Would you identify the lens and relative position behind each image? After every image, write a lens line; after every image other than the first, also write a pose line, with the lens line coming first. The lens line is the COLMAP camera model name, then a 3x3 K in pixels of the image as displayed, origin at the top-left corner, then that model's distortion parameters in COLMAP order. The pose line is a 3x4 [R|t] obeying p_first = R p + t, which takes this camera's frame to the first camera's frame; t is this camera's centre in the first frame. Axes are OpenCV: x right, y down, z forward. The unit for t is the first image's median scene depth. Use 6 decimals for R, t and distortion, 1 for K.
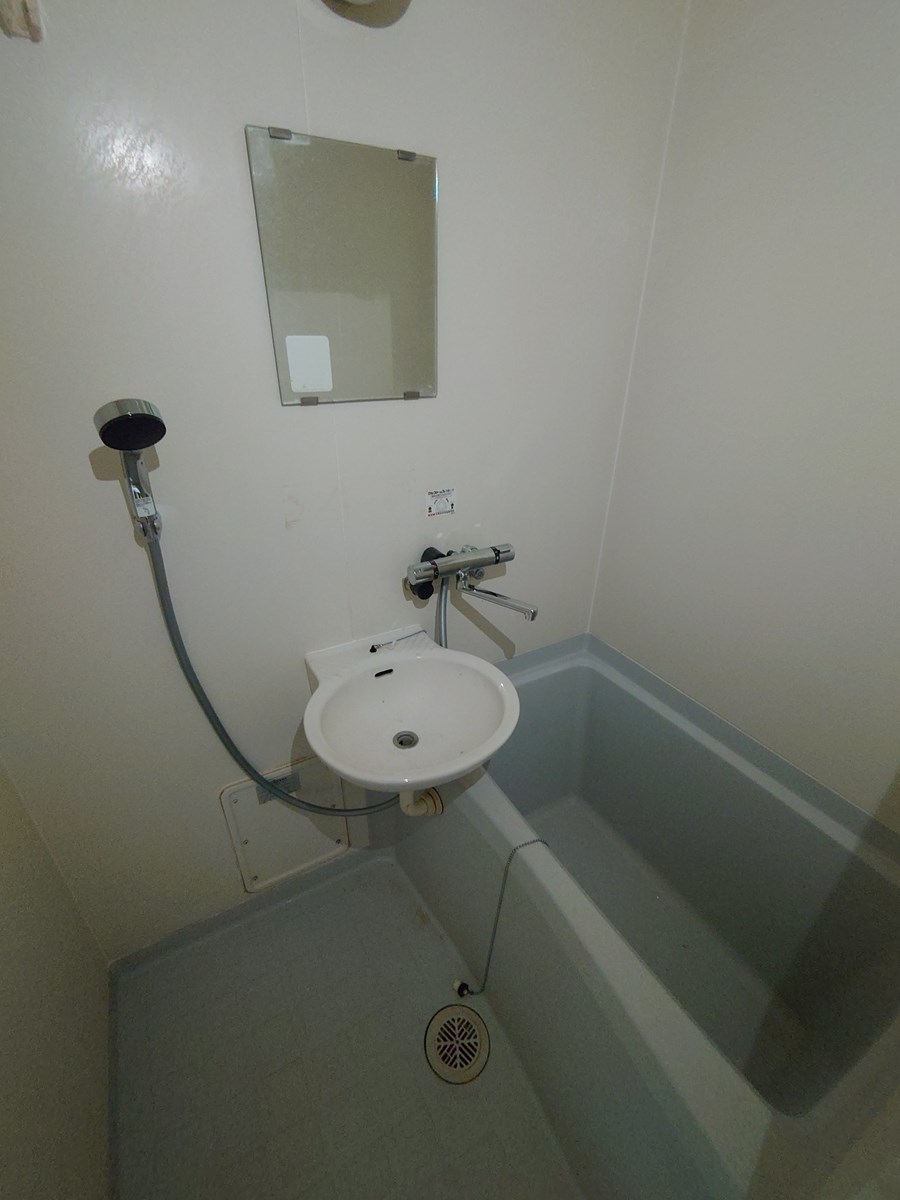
lens RADIAL K [[518.6, 0, 449.3], [0, 518.6, 599.1], [0, 0, 1]] dist [0.017434, 0.000221]
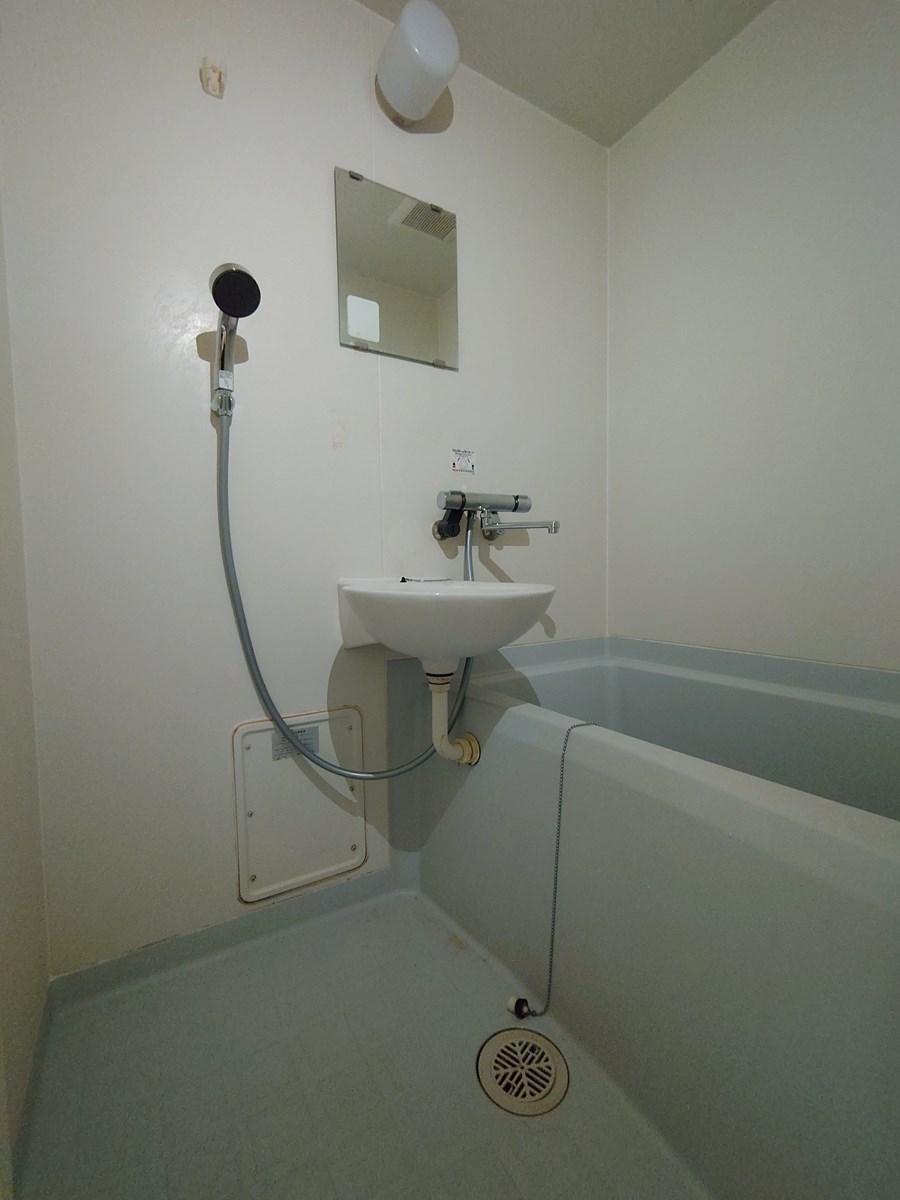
lens RADIAL K [[518.6, 0, 449.0], [0, 518.6, 600.0], [0, 0, 1]] dist [0.017434, 0.000221]
pose [[0.999274, -0.029860, 0.023649, -0.082126], [0.036988, 0.908965, -0.415229, 0.556349], [-0.009098, 0.415803, 0.909409, 0.084124]]
